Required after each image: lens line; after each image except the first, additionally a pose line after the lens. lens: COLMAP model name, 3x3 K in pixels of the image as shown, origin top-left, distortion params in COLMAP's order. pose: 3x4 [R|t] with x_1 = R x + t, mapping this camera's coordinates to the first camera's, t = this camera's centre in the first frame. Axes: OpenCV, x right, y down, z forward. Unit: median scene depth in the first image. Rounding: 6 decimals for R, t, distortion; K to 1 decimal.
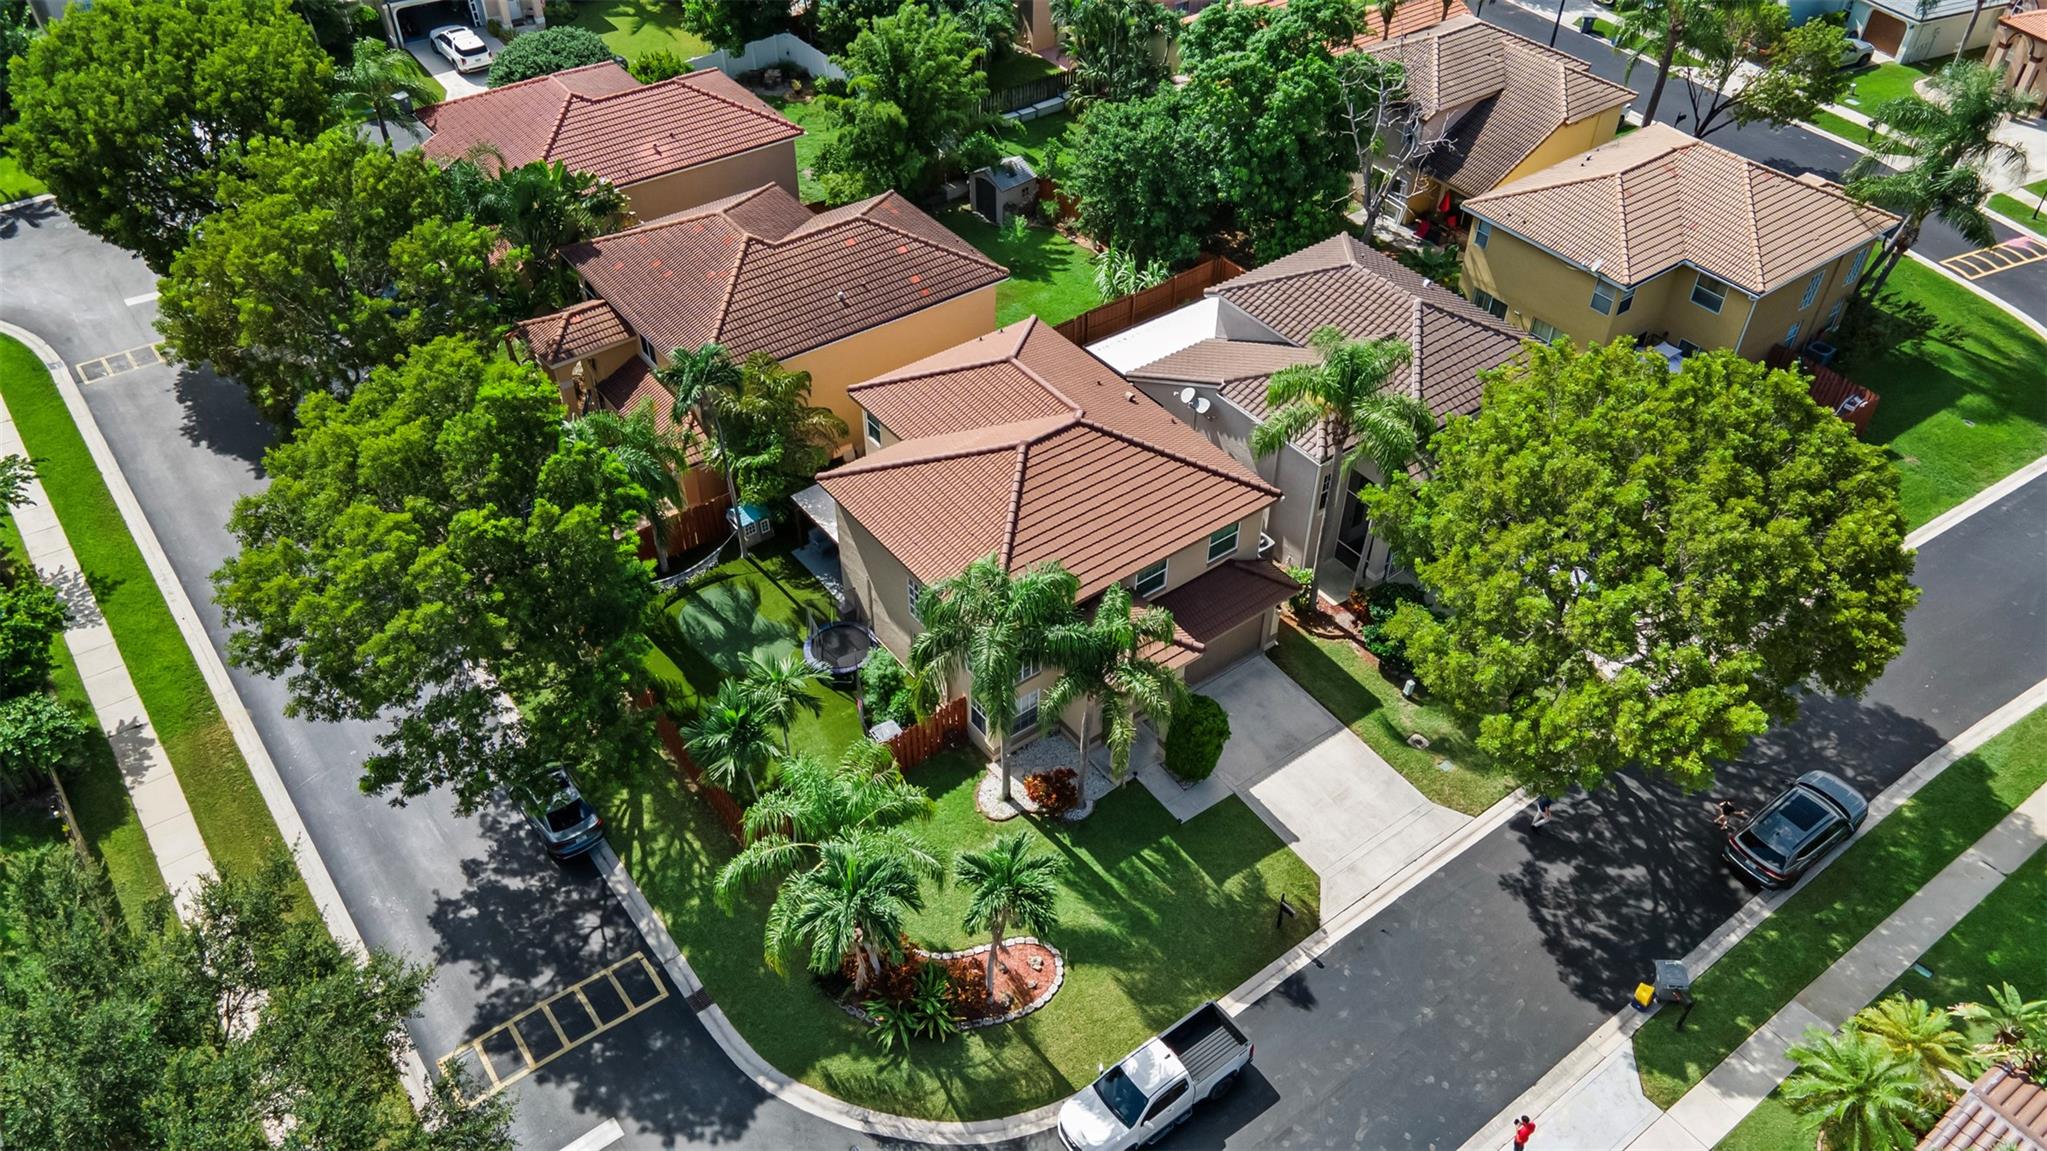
lens RADIAL K [[1489.3, 0, 1043.8], [0, 1489.3, 571.5], [0, 0, 1]] dist [0.006078, 0.047884]
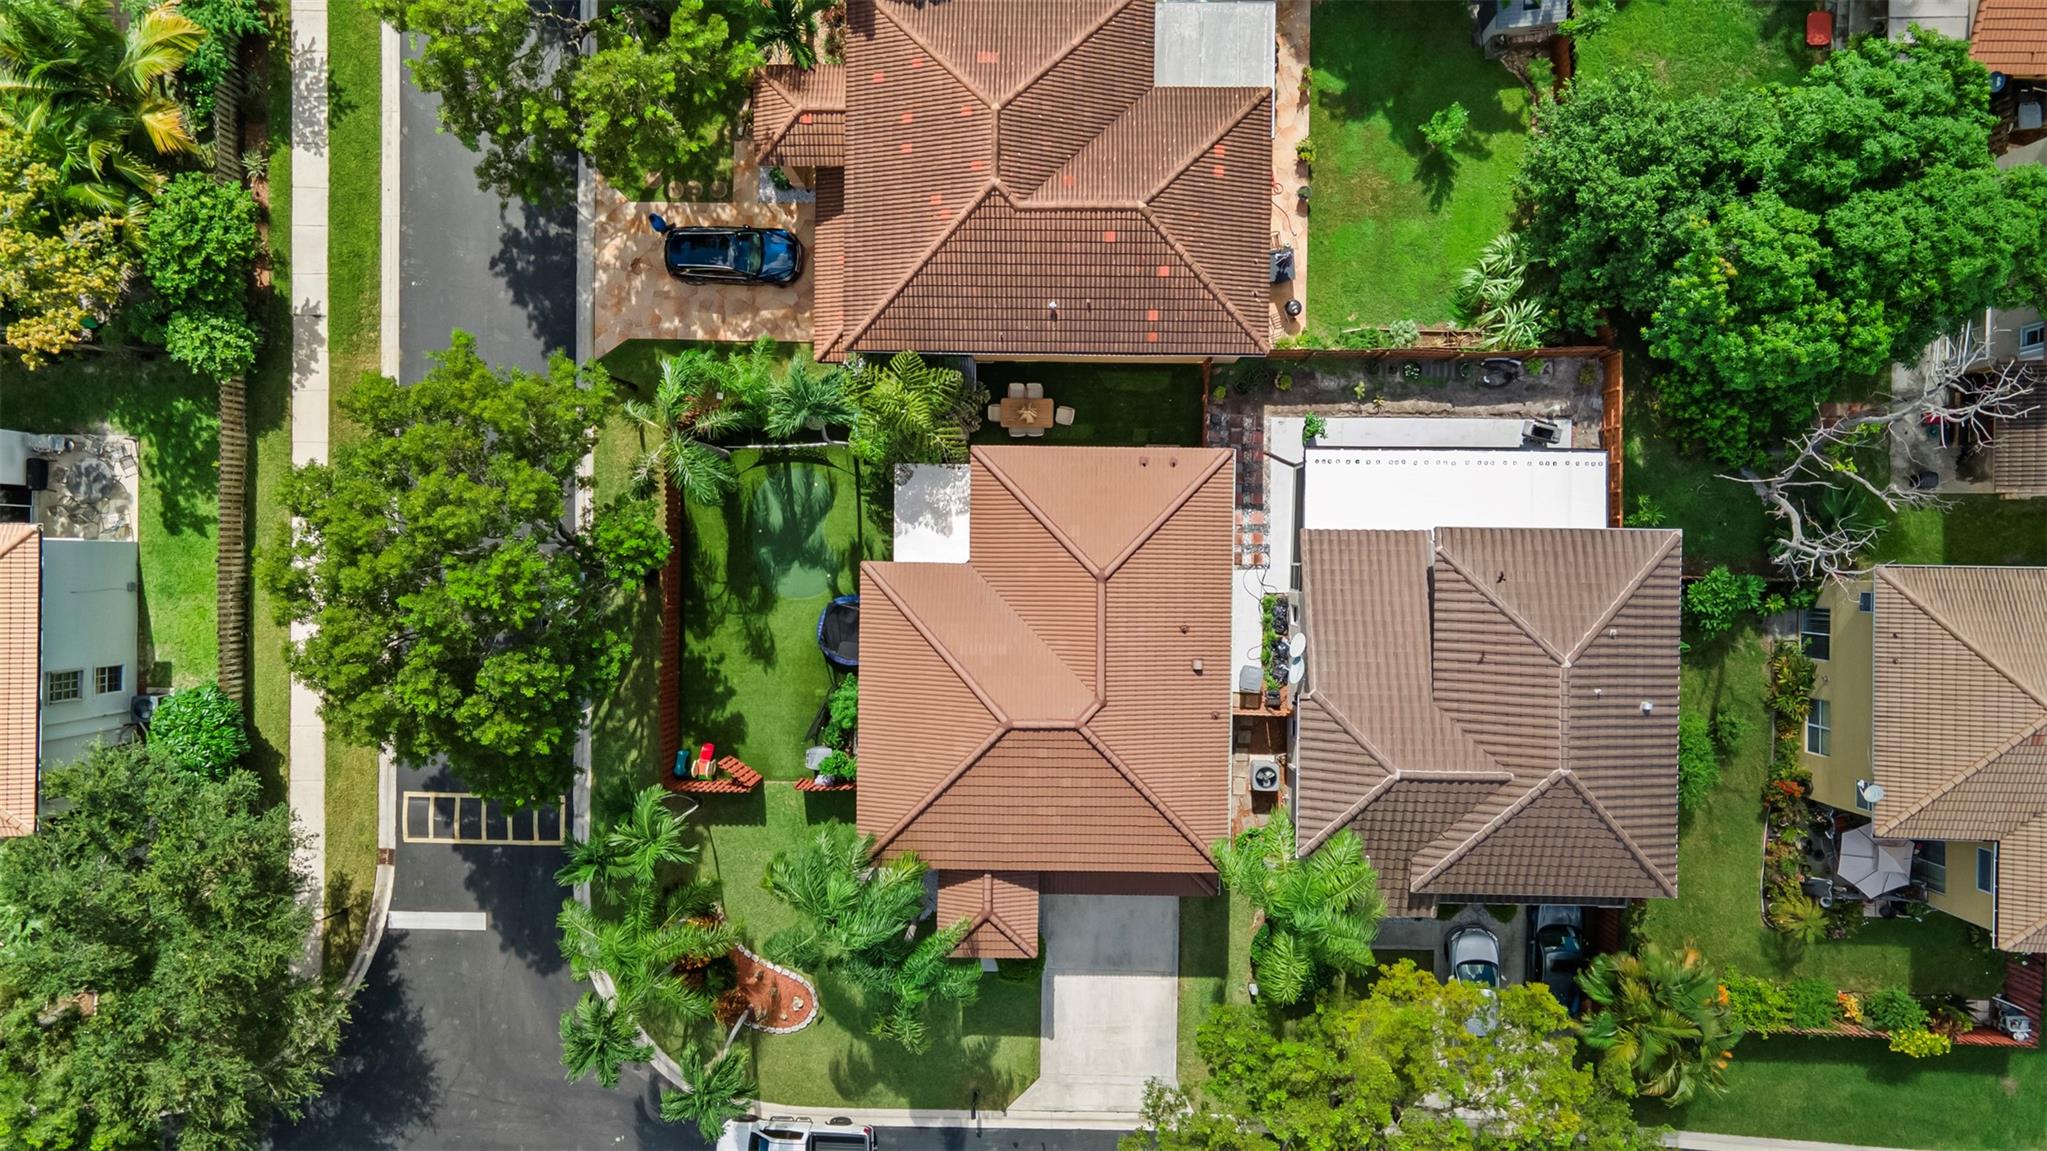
lens RADIAL K [[1489.3, 0, 1043.8], [0, 1489.3, 571.5], [0, 0, 1]] dist [0.006078, 0.047884]
pose [[0.787103, 0.616425, -0.022091, -0.034730], [-0.391690, 0.527168, 0.754104, -0.870964], [0.476494, -0.584905, 0.656384, 0.423594]]
